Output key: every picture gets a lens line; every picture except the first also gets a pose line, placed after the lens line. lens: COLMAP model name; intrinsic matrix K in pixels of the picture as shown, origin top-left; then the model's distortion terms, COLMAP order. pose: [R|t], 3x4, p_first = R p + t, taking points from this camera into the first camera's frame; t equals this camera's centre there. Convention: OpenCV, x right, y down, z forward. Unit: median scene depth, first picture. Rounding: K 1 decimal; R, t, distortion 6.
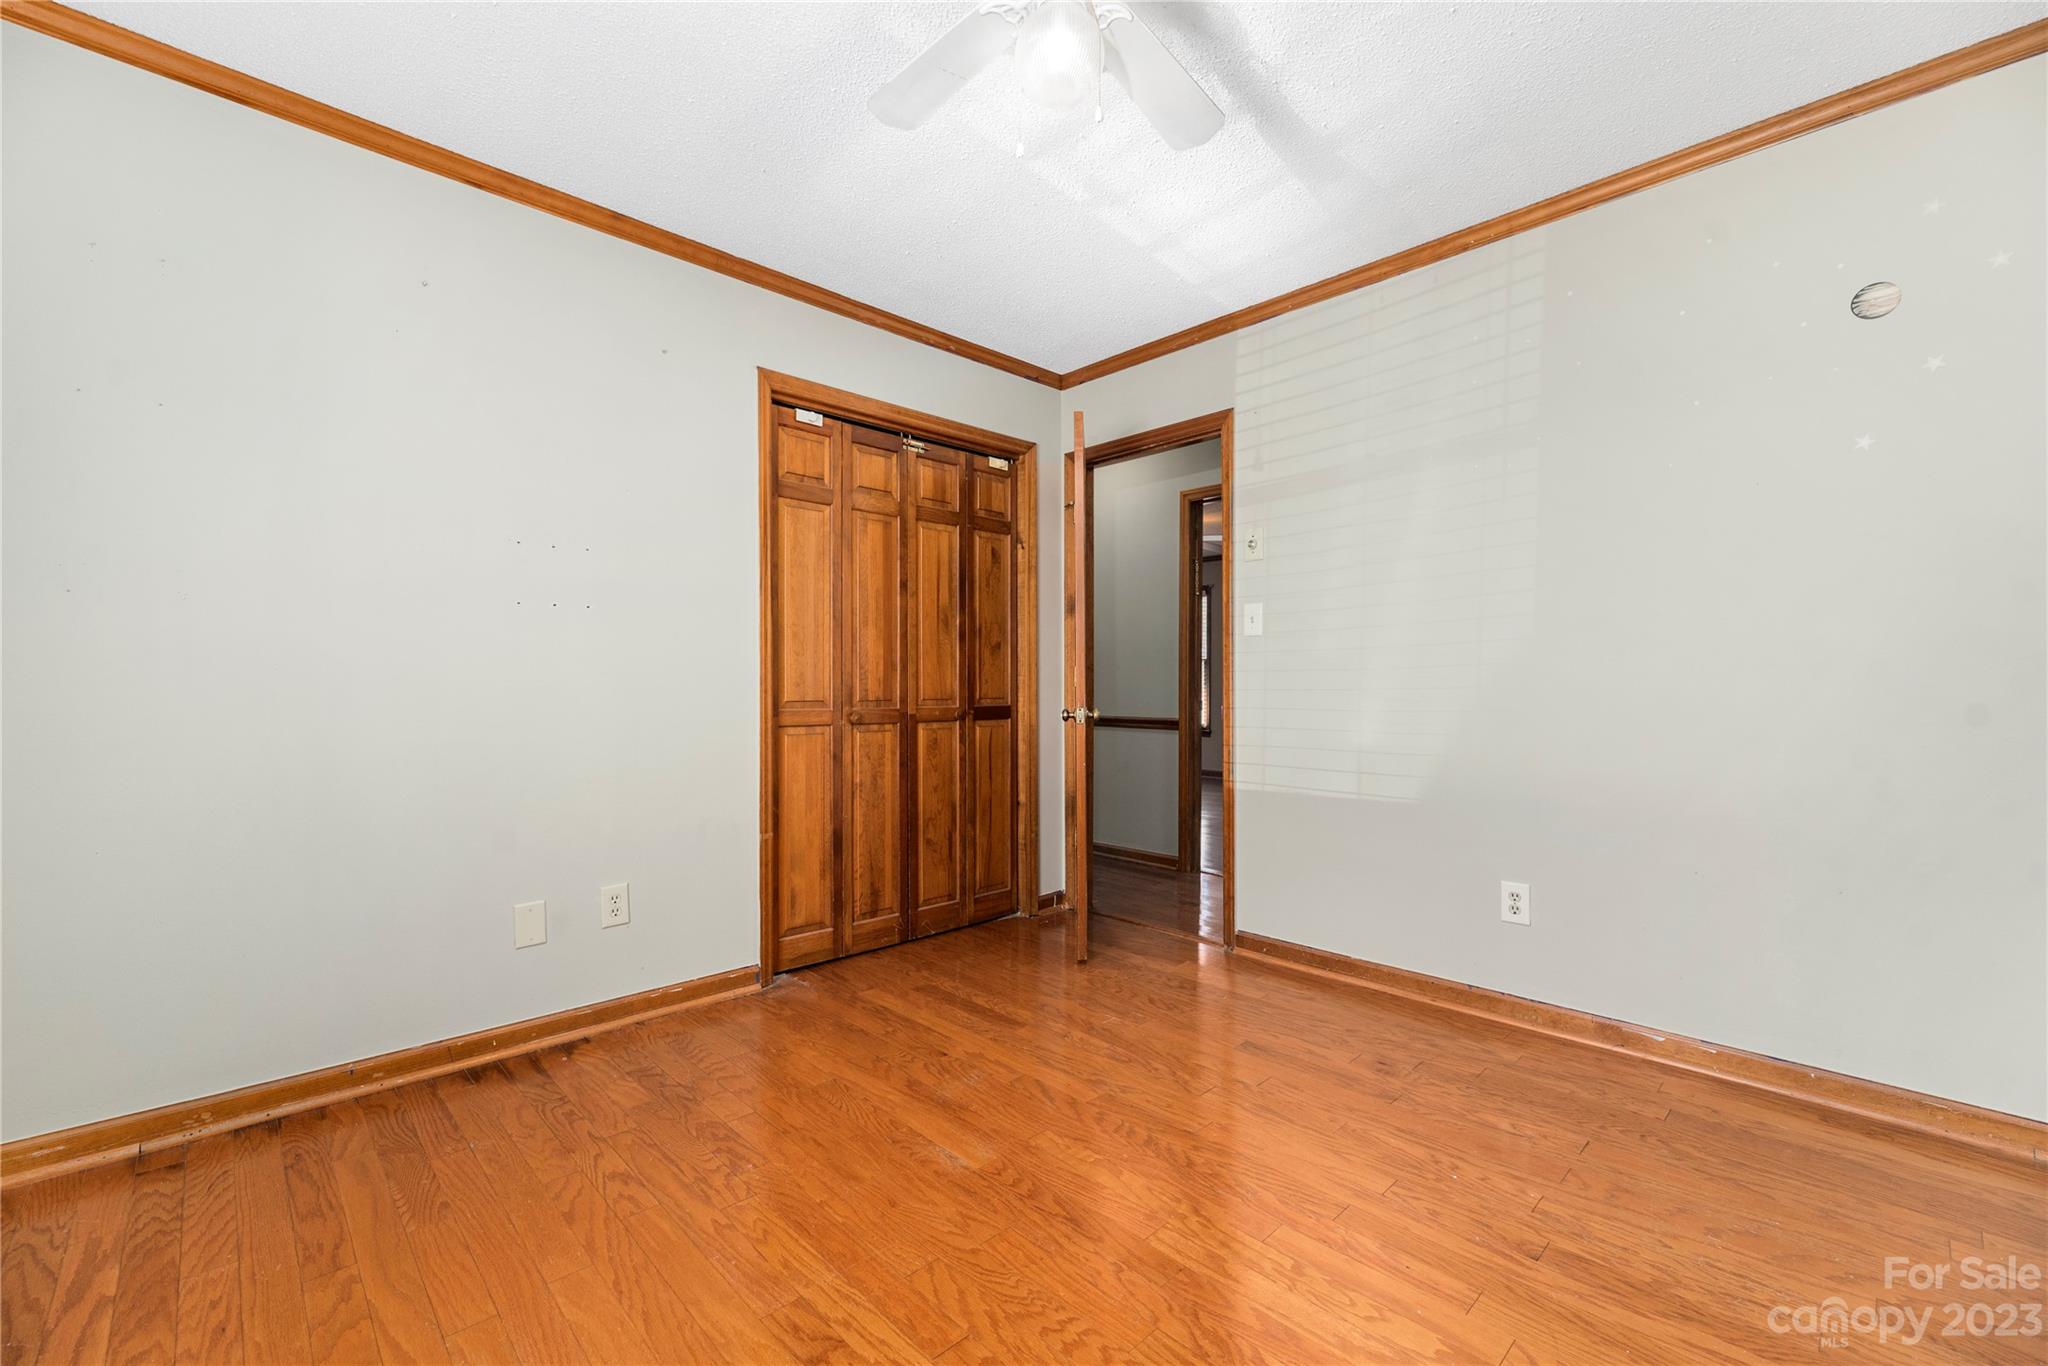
lens RADIAL K [[856.7, 0, 1024.0], [0, 856.7, 683.0], [0, 0, 1]] dist [-0.001086, -0.000101]
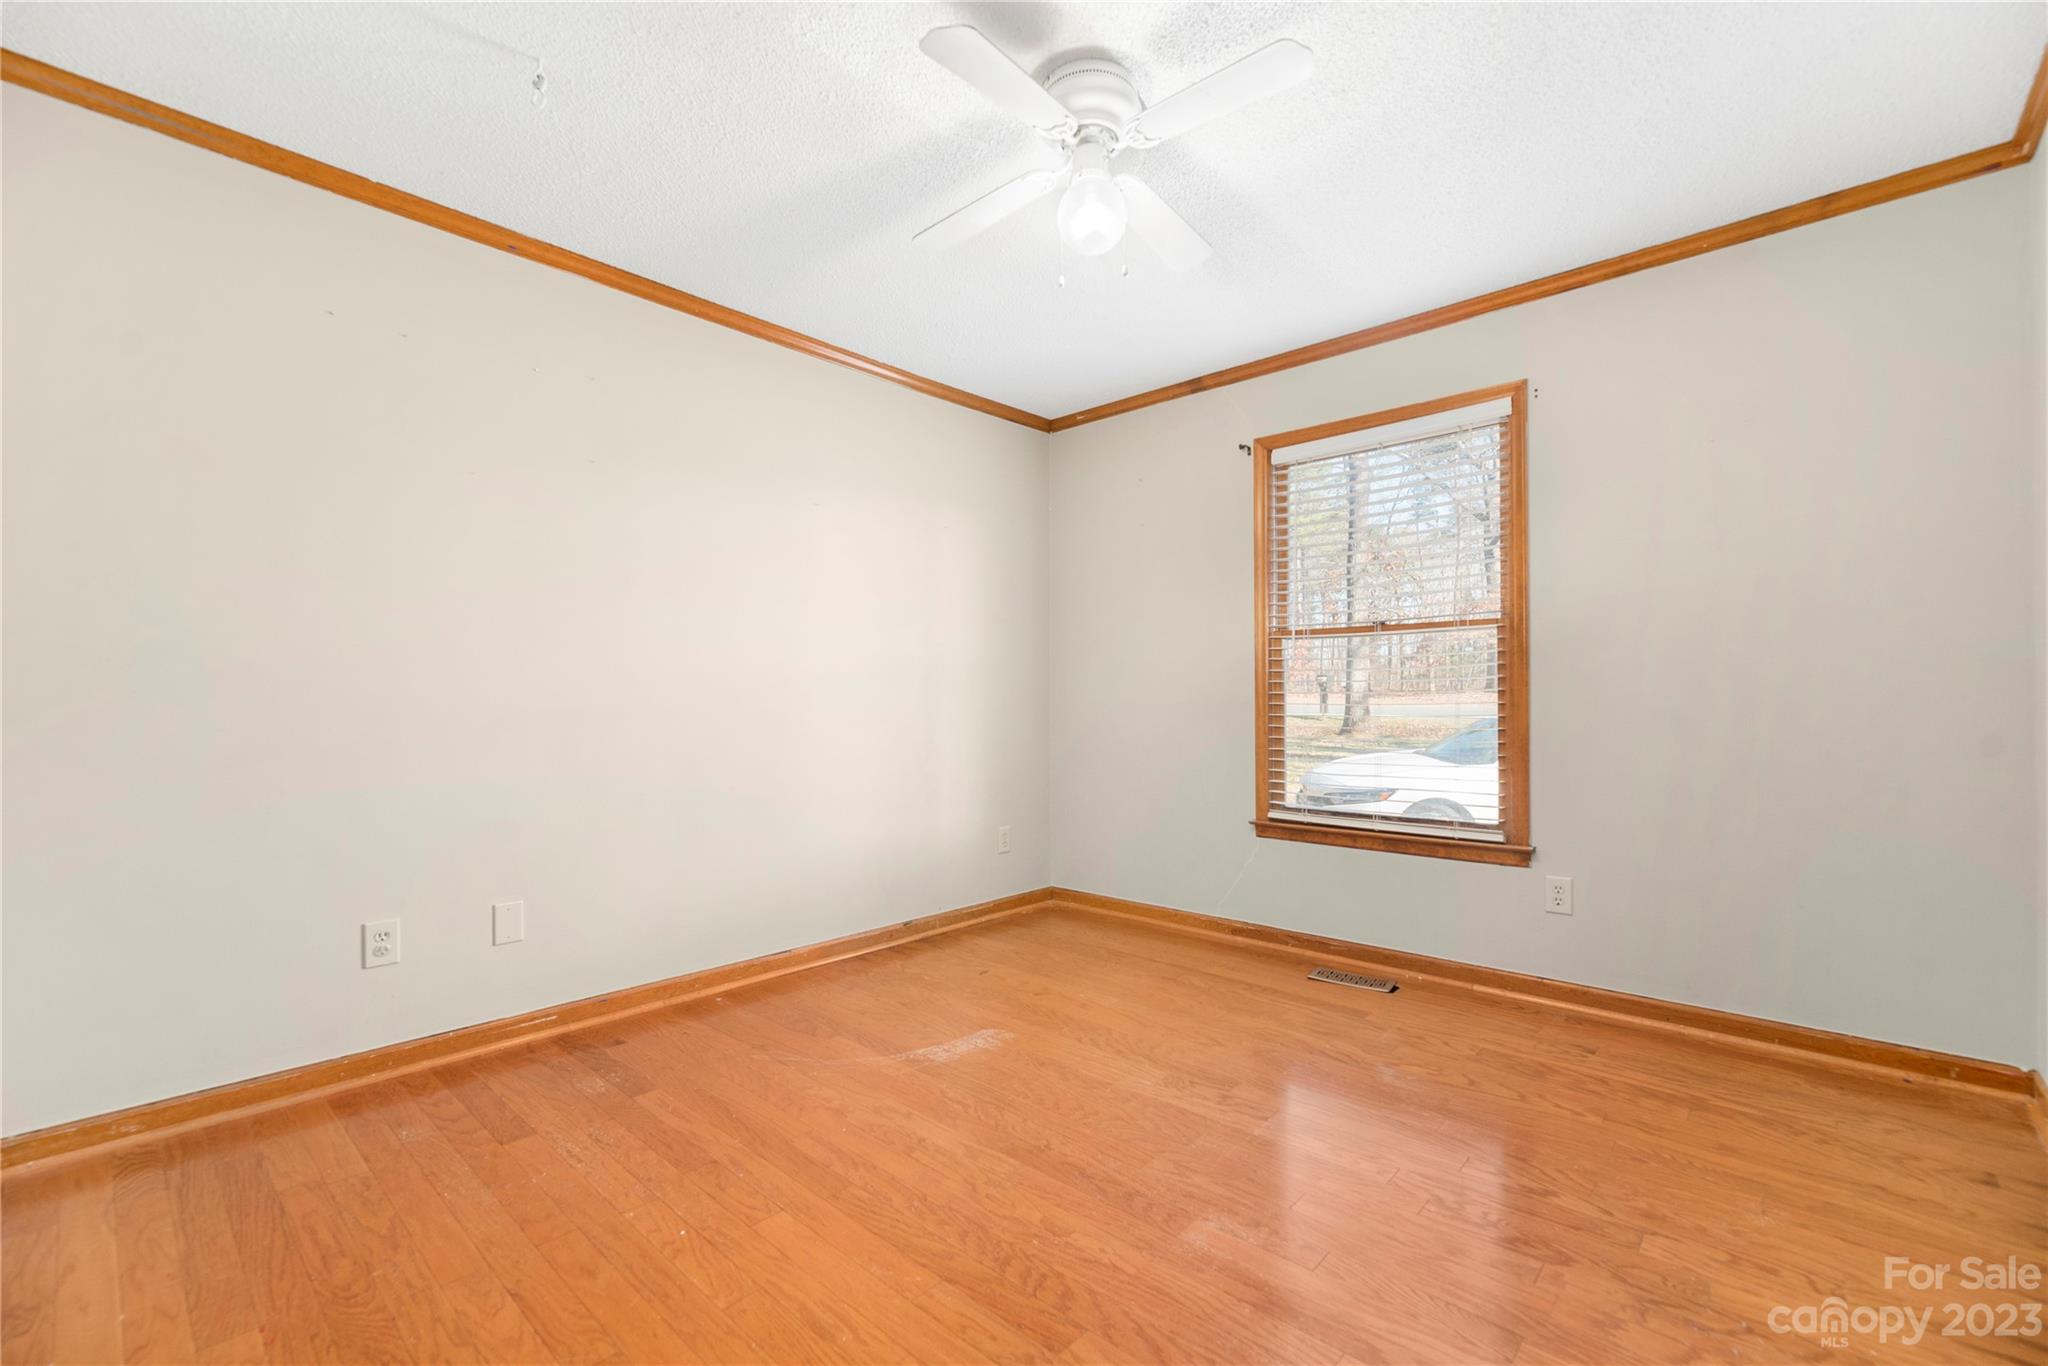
lens RADIAL K [[848.2, 0, 1024.0], [0, 848.2, 683.0], [0, 0, 1]] dist [0.001476, 0.000038]
pose [[-0.998140, 0.001469, -0.060949, 0.119783], [0.003014, 0.999676, -0.025265, 0.003643], [0.060892, -0.025401, -0.997821, 1.238354]]
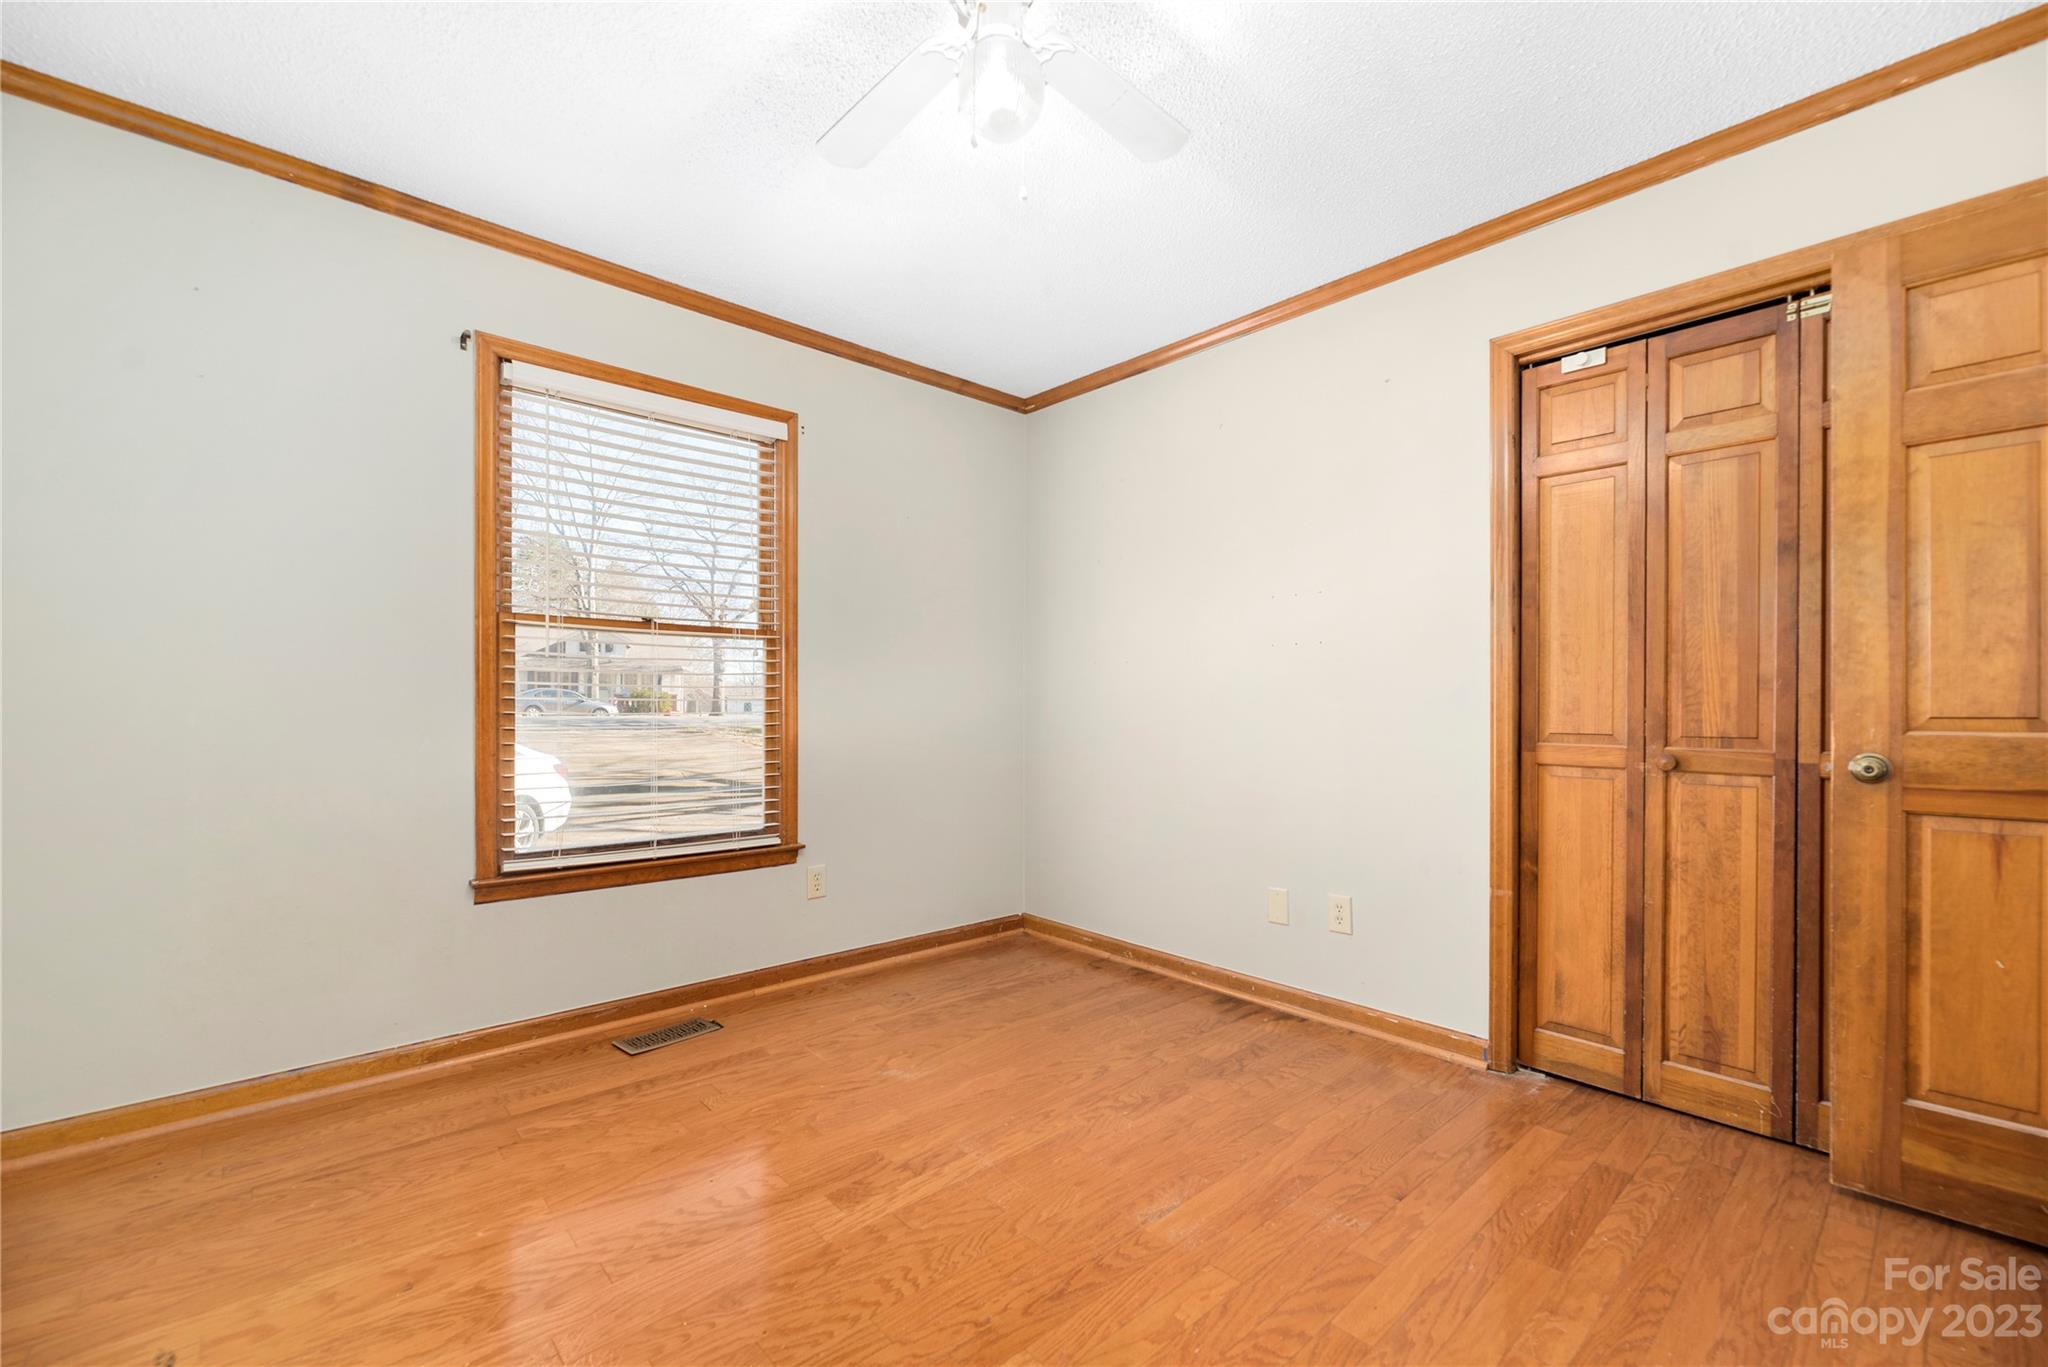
lens RADIAL K [[858.2, 0, 1022.2], [0, 858.2, 698.8], [0, 0, 1]] dist [-0.001784, -0.000110]
pose [[-0.035488, -0.009673, -0.999323, 0.573779], [-0.000101, 0.999953, -0.009675, -0.002852], [0.999370, -0.000243, -0.035487, 0.578689]]
